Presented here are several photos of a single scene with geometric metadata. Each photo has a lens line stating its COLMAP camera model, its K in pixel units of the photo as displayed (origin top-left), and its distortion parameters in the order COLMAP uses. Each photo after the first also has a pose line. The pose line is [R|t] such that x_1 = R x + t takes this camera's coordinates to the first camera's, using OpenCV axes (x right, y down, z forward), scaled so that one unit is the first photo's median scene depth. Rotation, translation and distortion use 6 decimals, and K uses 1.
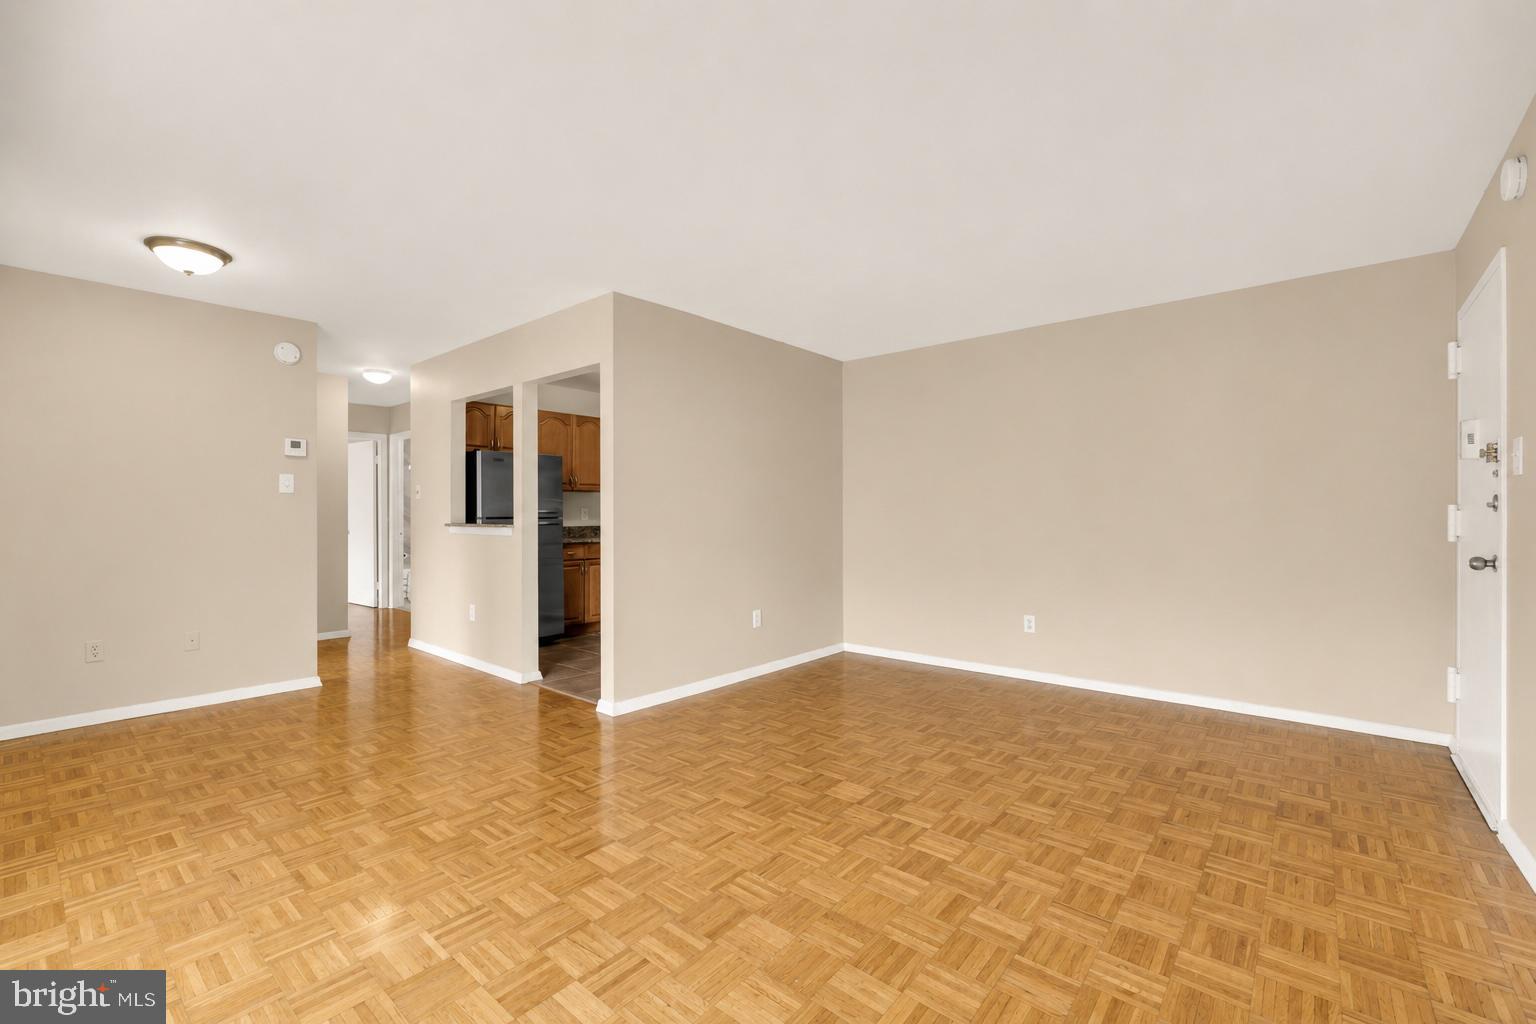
lens RADIAL K [[650.2, 0, 759.2], [0, 650.2, 510.3], [0, 0, 1]] dist [0.001259, 0.000415]
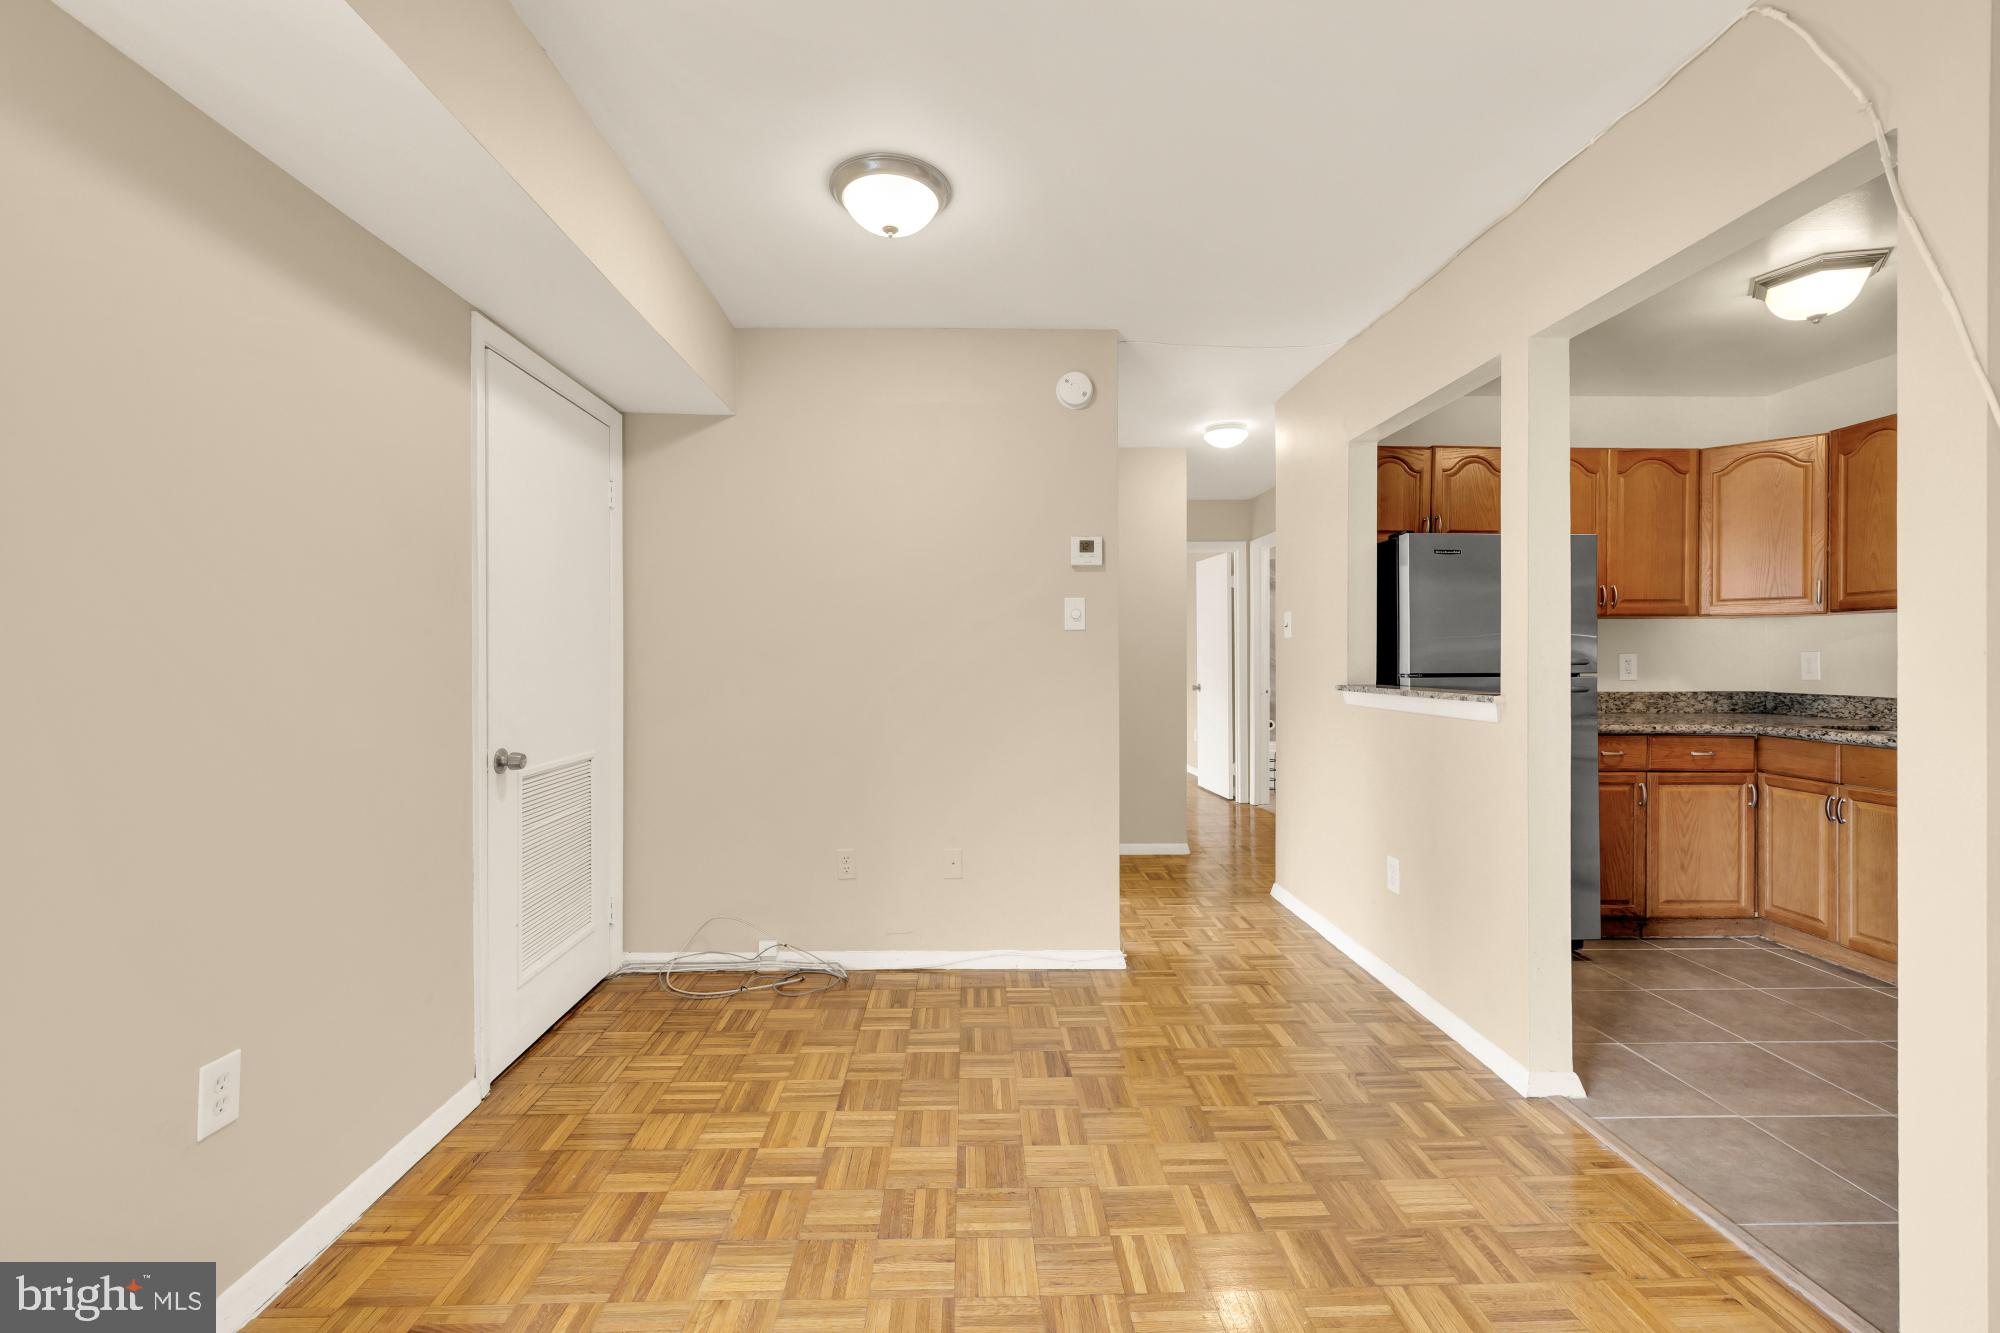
lens RADIAL K [[846.6, 0, 994.0], [0, 846.6, 659.4], [0, 0, 1]] dist [0.001259, 0.000415]
pose [[0.680413, 0.002659, -0.732824, -0.185967], [0.002729, 0.999977, 0.006163, -0.004781], [0.732824, -0.006193, 0.680391, 0.364929]]
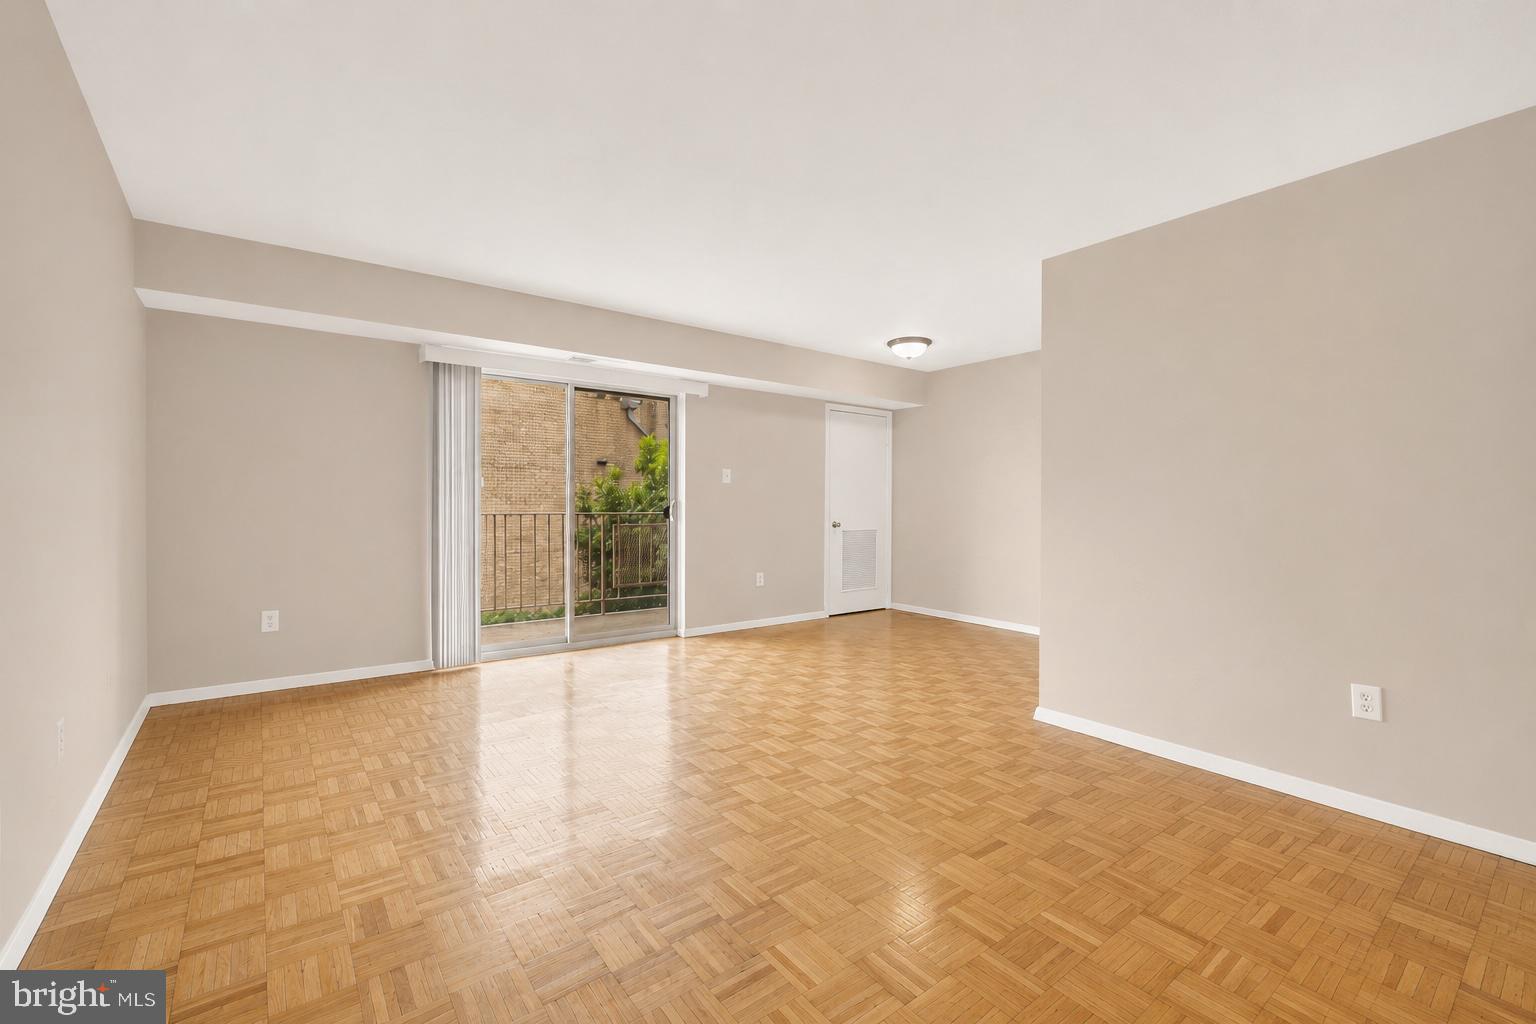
lens RADIAL K [[650.2, 0, 768.0], [0, 650.2, 510.5], [0, 0, 1]] dist [0.001259, 0.000415]
pose [[-0.230555, -0.001614, -0.973058, 0.547045], [0.003397, 0.999991, -0.002464, 0.025991], [0.973053, -0.003873, -0.230548, 0.650643]]
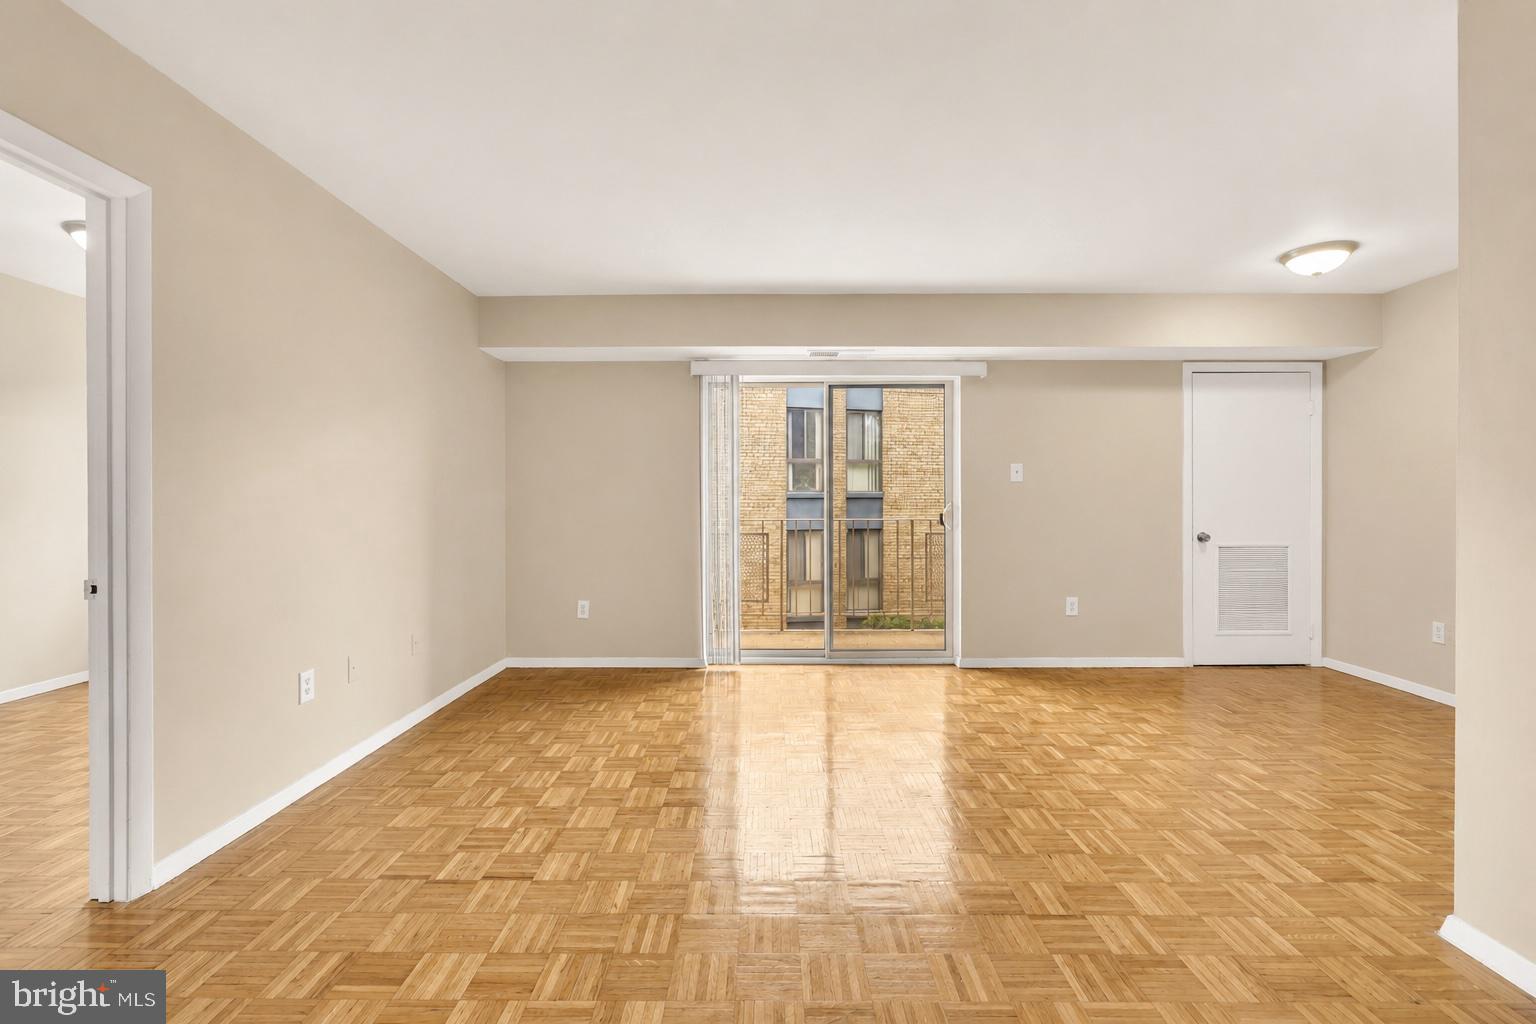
lens RADIAL K [[650.2, 0, 764.8], [0, 650.2, 506.3], [0, 0, 1]] dist [0.001259, 0.000415]
pose [[-0.765150, -0.000382, -0.643852, 0.313570], [0.004478, 0.999972, -0.005915, 0.013405], [0.643837, -0.007409, -0.765127, 0.781044]]
